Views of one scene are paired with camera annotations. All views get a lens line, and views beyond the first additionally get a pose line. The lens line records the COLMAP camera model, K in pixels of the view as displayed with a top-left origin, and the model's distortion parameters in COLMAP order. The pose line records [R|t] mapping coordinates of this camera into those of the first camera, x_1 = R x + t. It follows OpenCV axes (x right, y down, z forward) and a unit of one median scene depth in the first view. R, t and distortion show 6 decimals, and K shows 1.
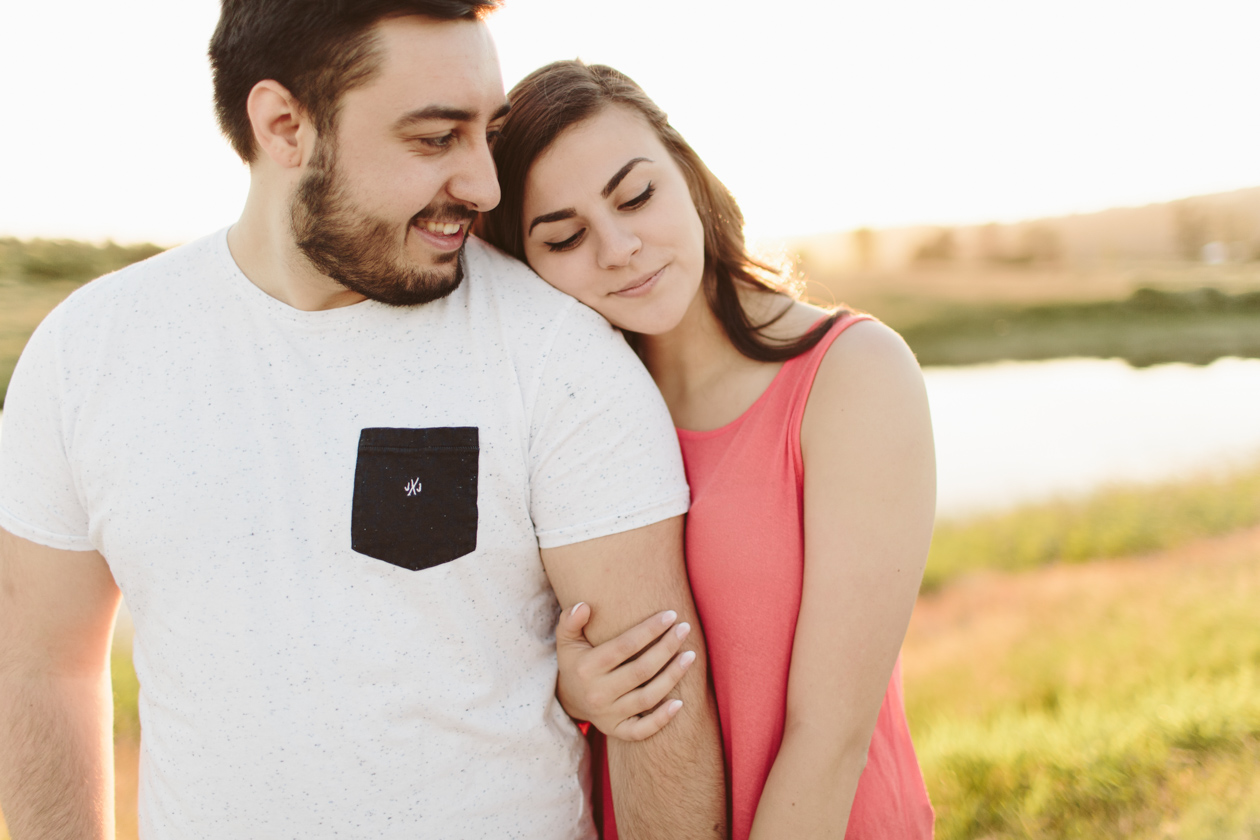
lens RADIAL K [[1182.3, 0, 630.0], [0, 1182.3, 420.0], [0, 0, 1]] dist [0.043717, -0.001204]
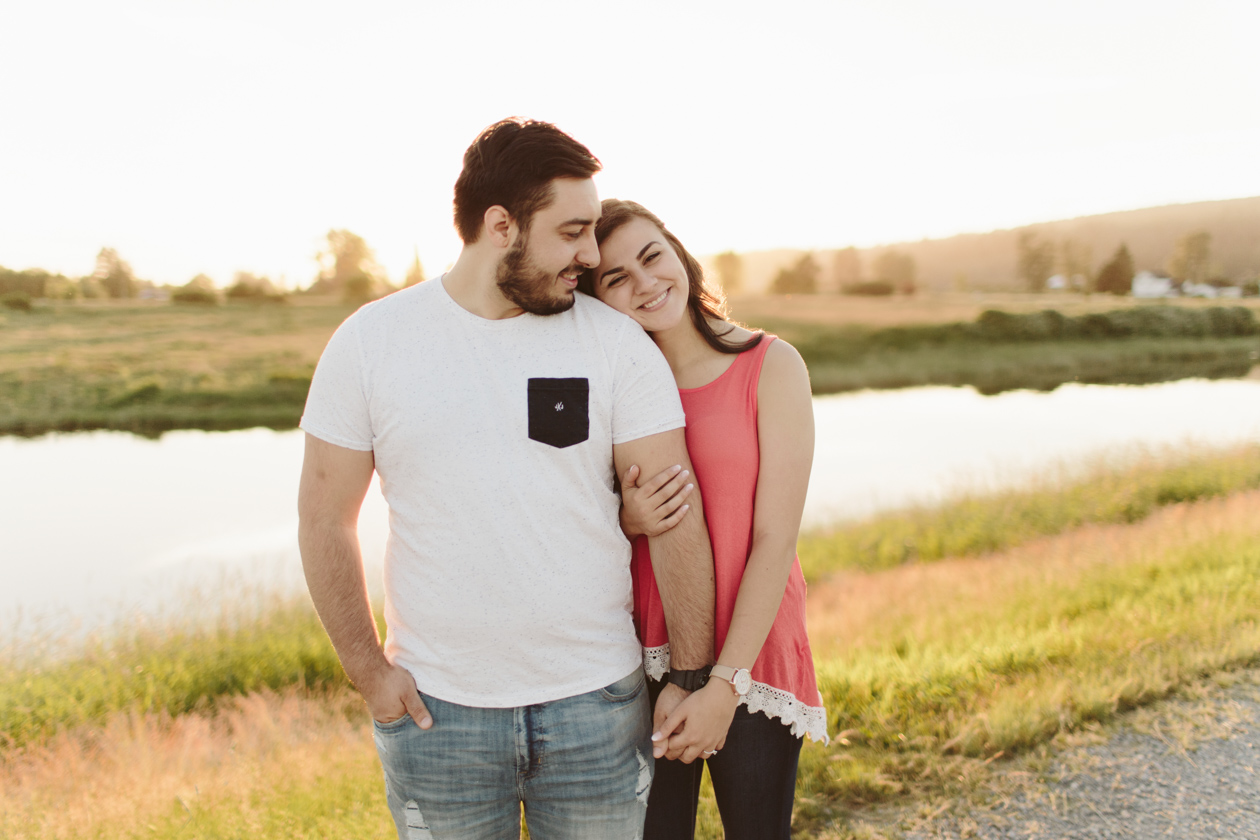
lens RADIAL K [[1204.1, 0, 630.0], [0, 1204.1, 420.0], [0, 0, 1]] dist [0.000544, 0.006966]
pose [[0.993592, -0.011813, 0.112409, -0.245716], [0.014370, 0.999656, -0.021962, 0.104385], [-0.112111, 0.023436, 0.993419, -0.845384]]
